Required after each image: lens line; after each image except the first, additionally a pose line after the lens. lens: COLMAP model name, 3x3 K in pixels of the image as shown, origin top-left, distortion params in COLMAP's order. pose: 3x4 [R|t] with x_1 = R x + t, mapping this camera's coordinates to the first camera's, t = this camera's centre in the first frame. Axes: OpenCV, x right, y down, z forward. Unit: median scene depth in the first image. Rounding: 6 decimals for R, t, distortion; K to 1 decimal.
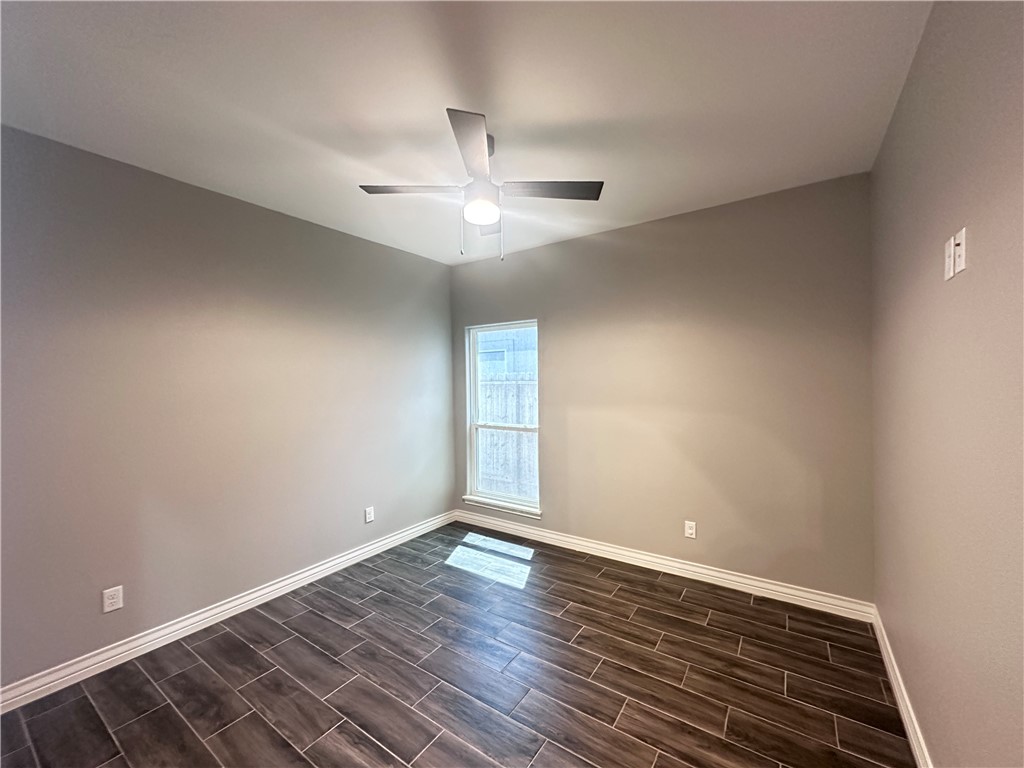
lens RADIAL K [[412.2, 0, 515.7], [0, 412.2, 380.2], [0, 0, 1]] dist [0.000212, -0.000060]
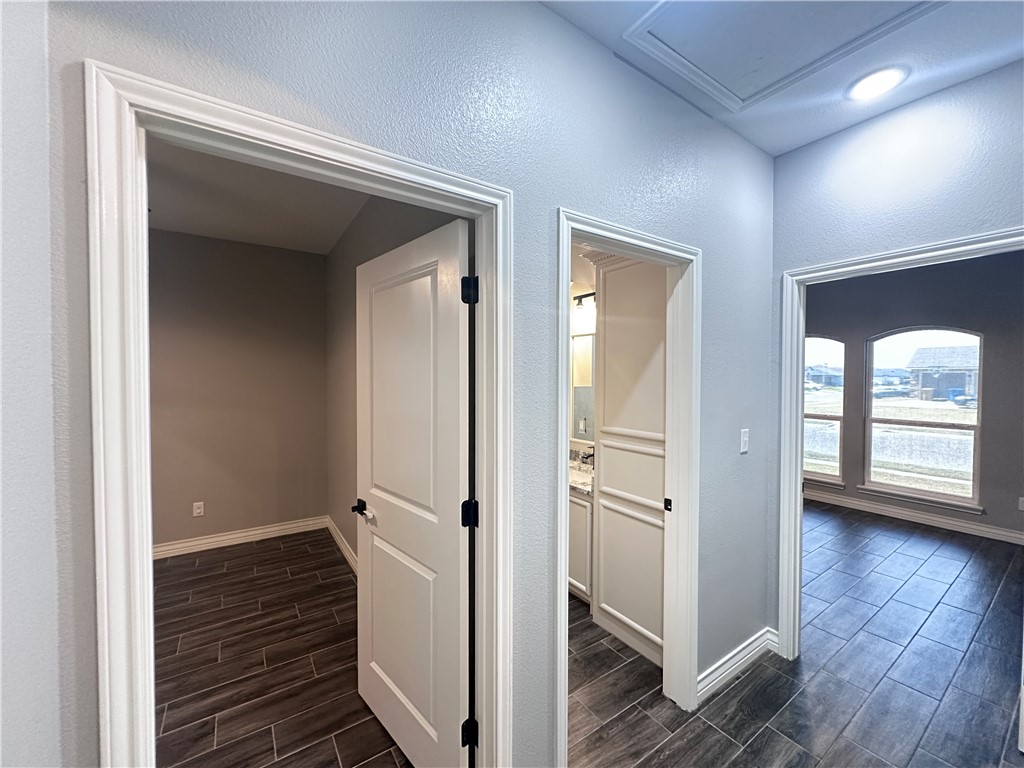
lens RADIAL K [[412.2, 0, 514.6], [0, 412.2, 385.3], [0, 0, 1]] dist [0.000212, -0.000060]
pose [[0.365126, -0.003980, 0.930950, -0.470294], [-0.006017, 0.999960, 0.006635, -0.002403], [-0.930939, -0.008024, 0.365087, -0.359131]]
